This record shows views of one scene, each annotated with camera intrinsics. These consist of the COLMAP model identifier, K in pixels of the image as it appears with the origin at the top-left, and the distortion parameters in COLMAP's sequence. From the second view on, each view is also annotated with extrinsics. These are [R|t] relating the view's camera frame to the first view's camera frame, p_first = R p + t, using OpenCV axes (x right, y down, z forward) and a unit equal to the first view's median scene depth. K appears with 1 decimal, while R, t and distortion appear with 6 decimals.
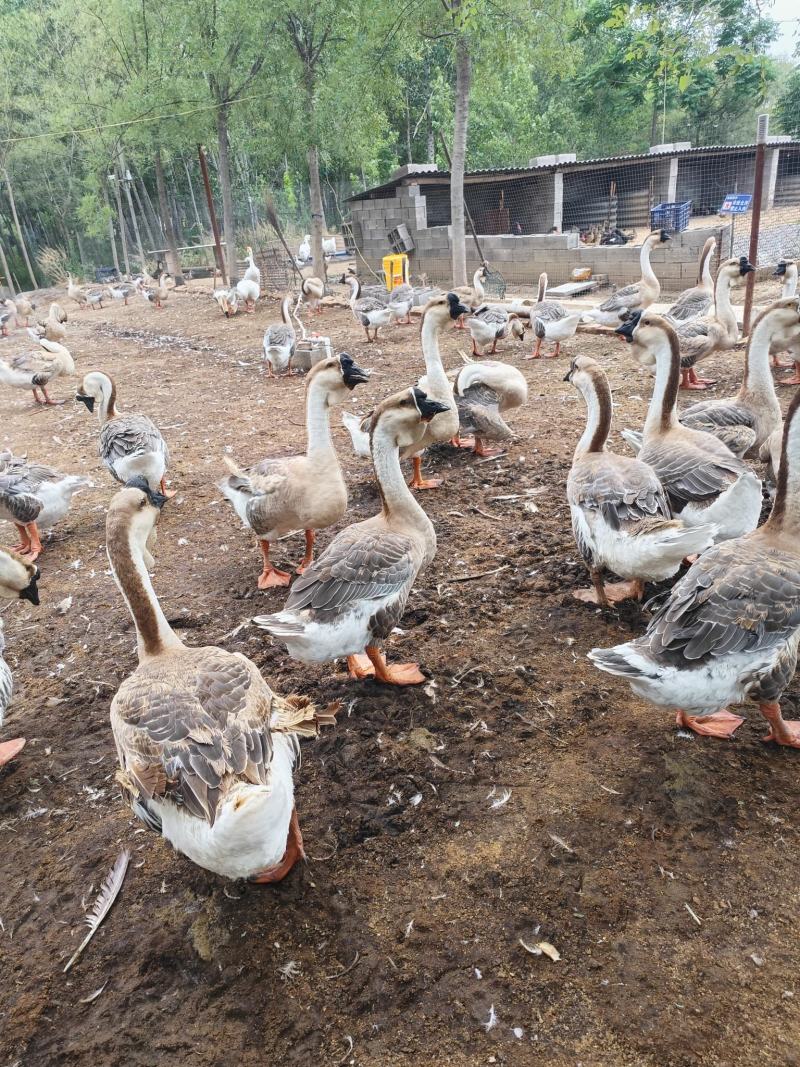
lens RADIAL K [[739.1, 0, 401.8], [0, 739.1, 515.8], [0, 0, 1]] dist [0.077443, -0.057225]
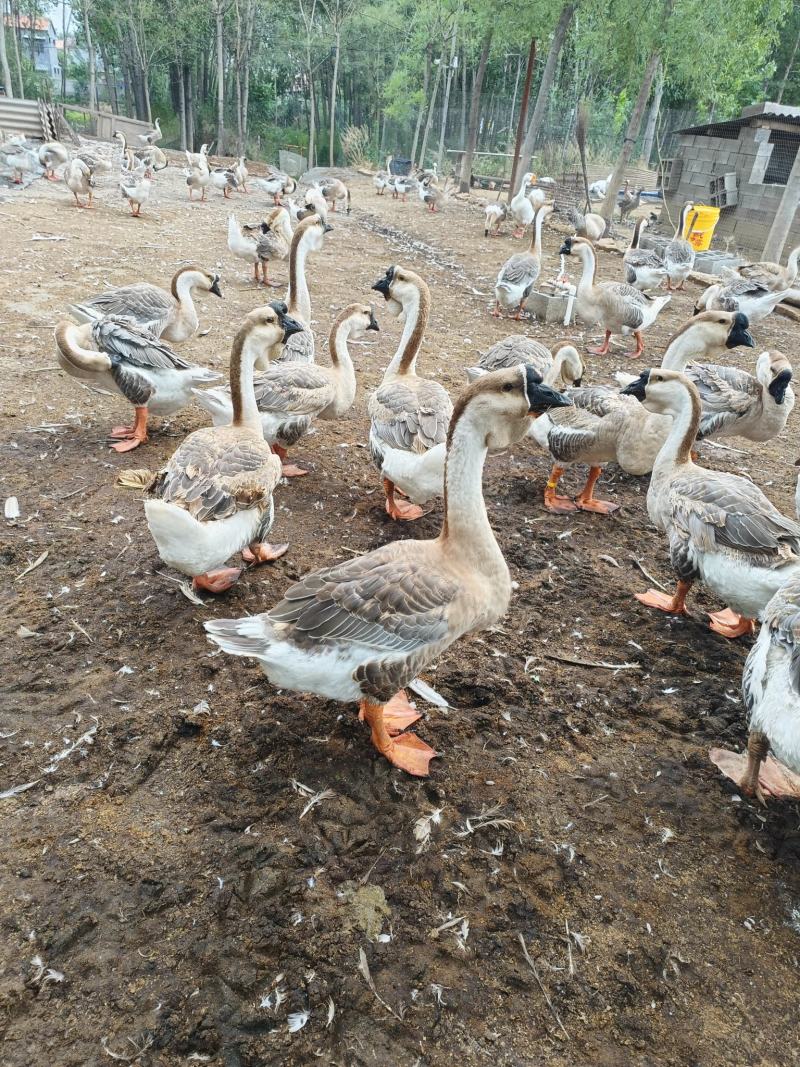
lens RADIAL K [[740.3, 0, 381.7], [0, 740.3, 543.9], [0, 0, 1]] dist [0.085076, -0.072546]
pose [[0.902452, 0.341518, -0.262577, 0.072829], [-0.308067, 0.937679, 0.160787, -0.086715], [0.301124, -0.064211, 0.951421, 0.258954]]
